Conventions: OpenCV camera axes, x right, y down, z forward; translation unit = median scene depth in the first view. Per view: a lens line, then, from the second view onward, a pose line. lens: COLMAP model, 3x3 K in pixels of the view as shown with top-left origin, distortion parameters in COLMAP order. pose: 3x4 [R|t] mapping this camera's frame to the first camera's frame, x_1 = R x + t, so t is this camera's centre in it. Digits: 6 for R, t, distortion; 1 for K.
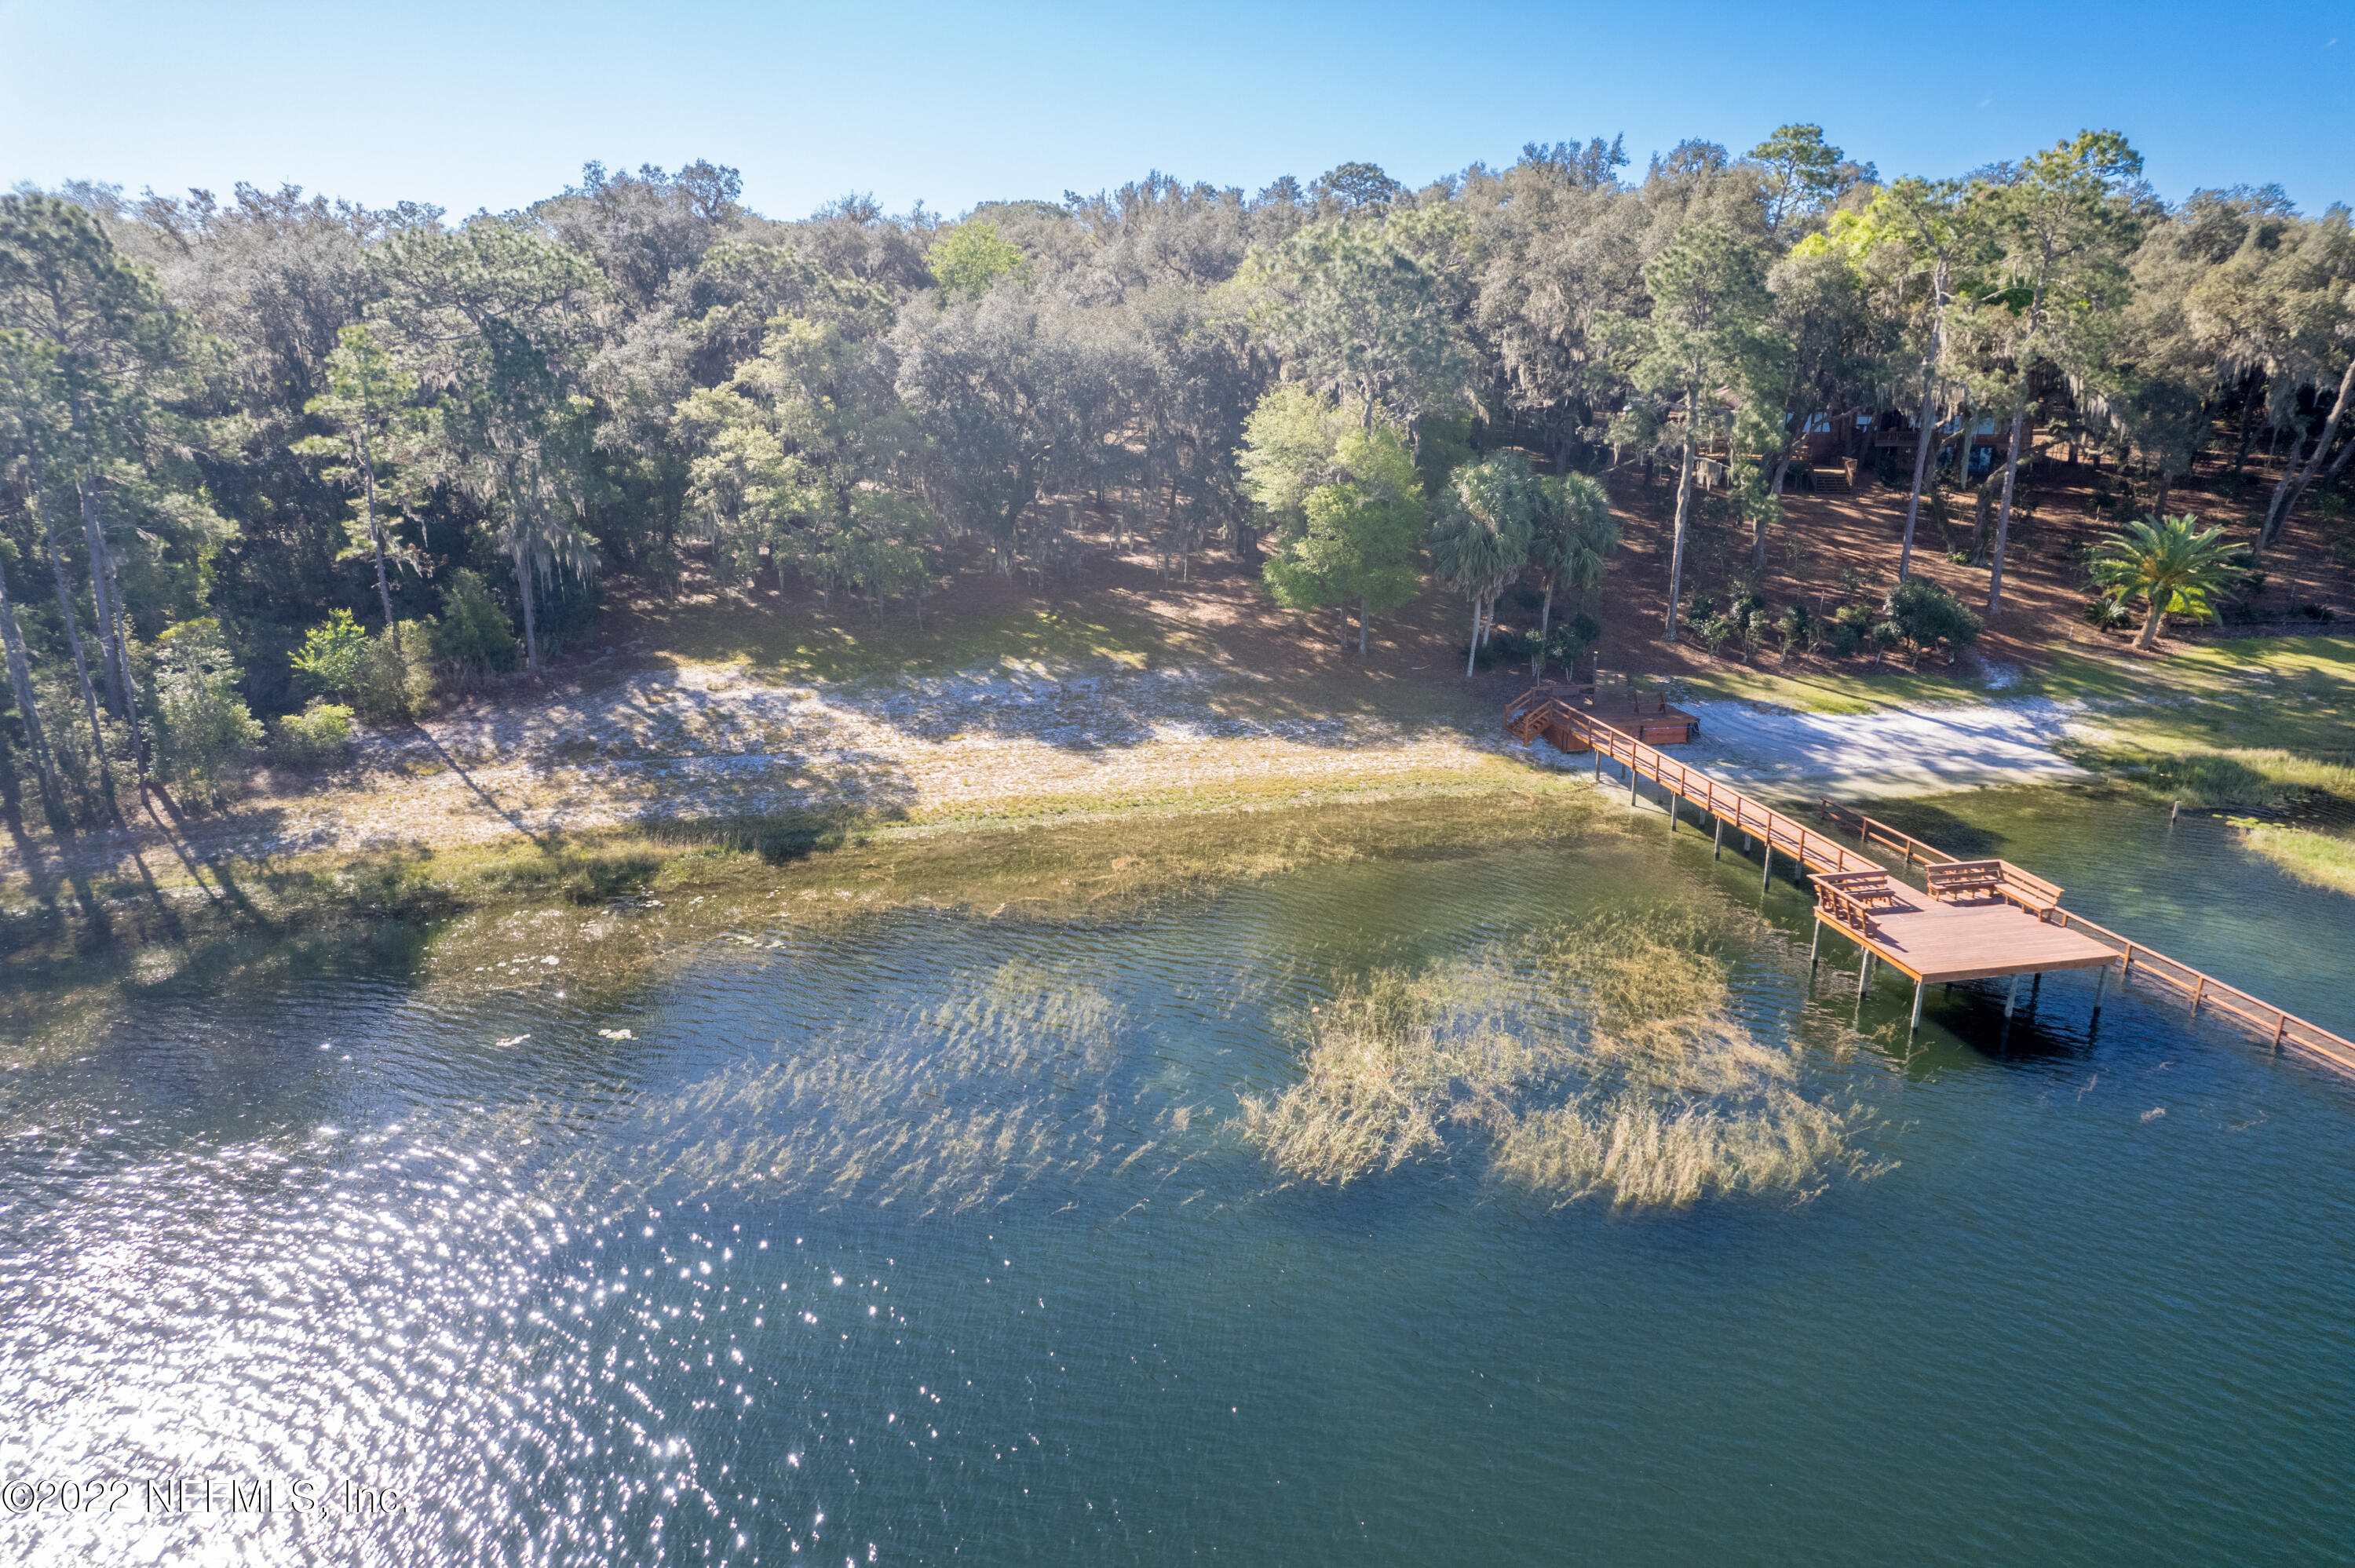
lens RADIAL K [[1444.6, 0, 1177.5], [0, 1444.6, 784.0], [0, 0, 1]] dist [-0.075082, 0.055149]
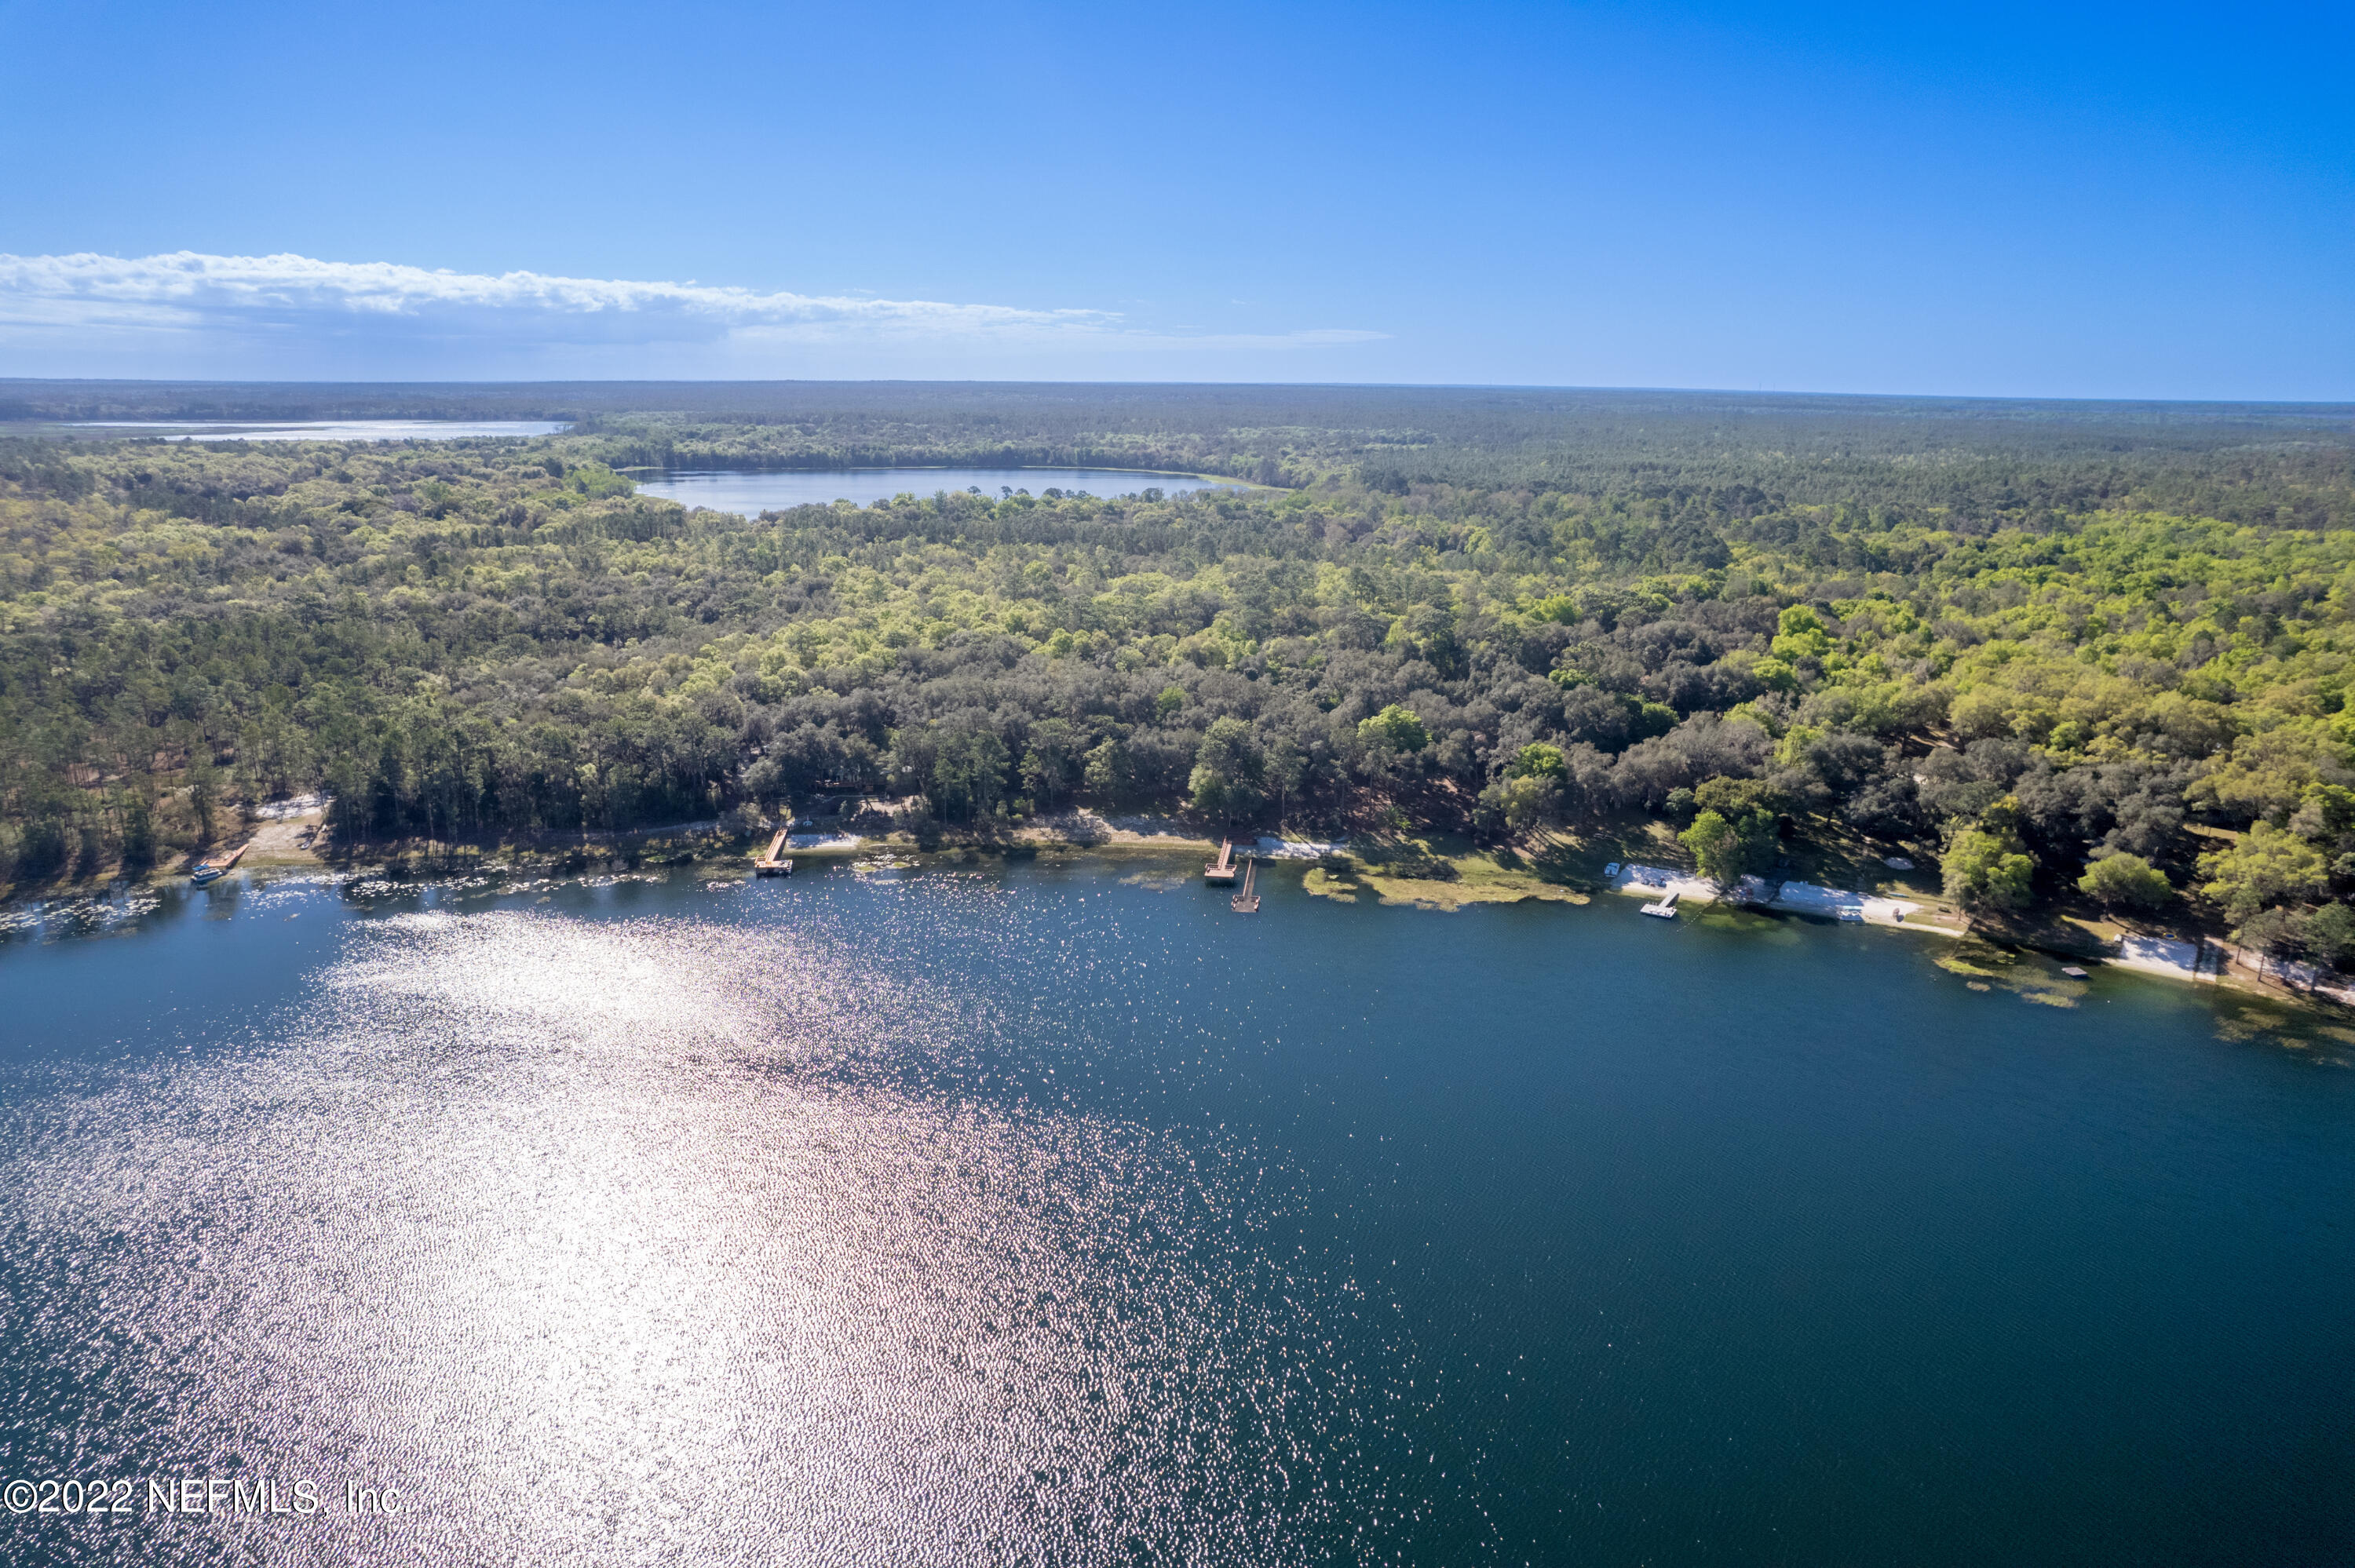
lens RADIAL K [[1444.6, 0, 1177.5], [0, 1444.6, 784.0], [0, 0, 1]] dist [-0.075082, 0.055149]
pose [[0.945540, 0.090236, -0.312748, 1.551380], [-0.097685, 0.995184, -0.008197, -0.161549], [0.310502, 0.038301, 0.949801, -3.698998]]
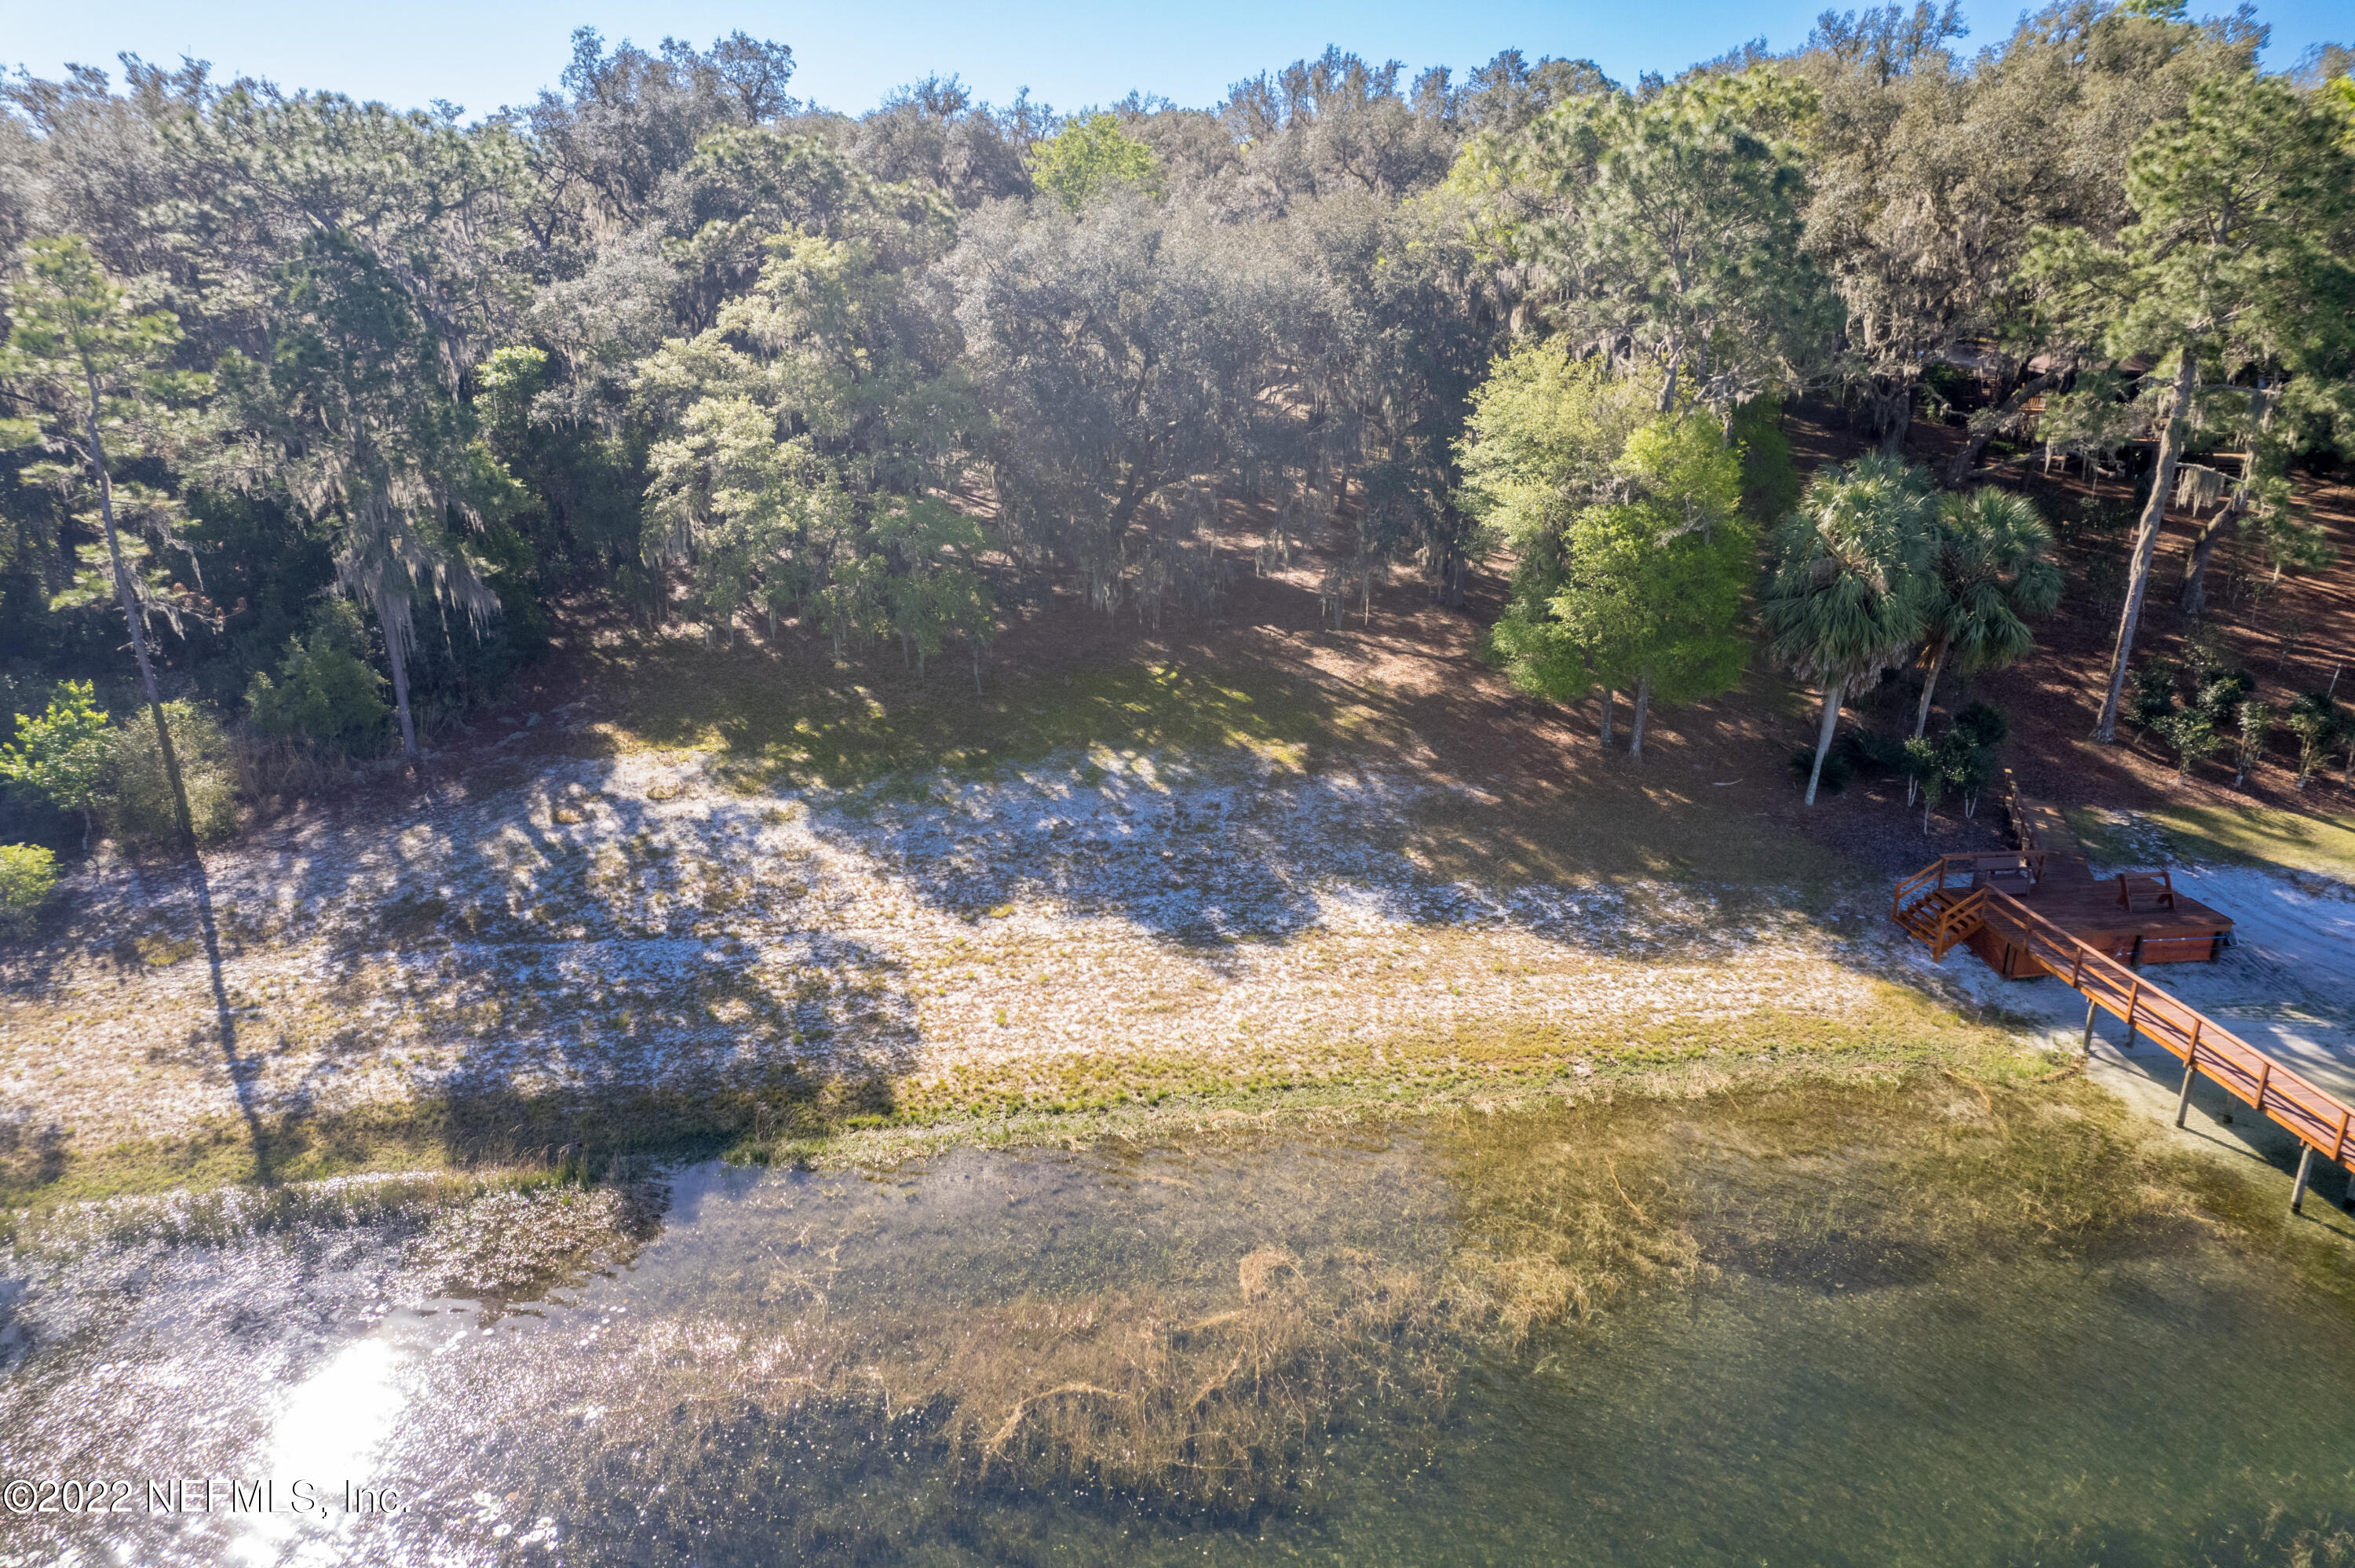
lens RADIAL K [[1444.6, 0, 1177.5], [0, 1444.6, 784.0], [0, 0, 1]] dist [-0.075082, 0.055149]
pose [[0.994845, 0.035324, -0.095059, -0.017508], [-0.031296, 0.998562, 0.043530, -0.103654], [0.096460, -0.040331, 0.994519, 0.341627]]
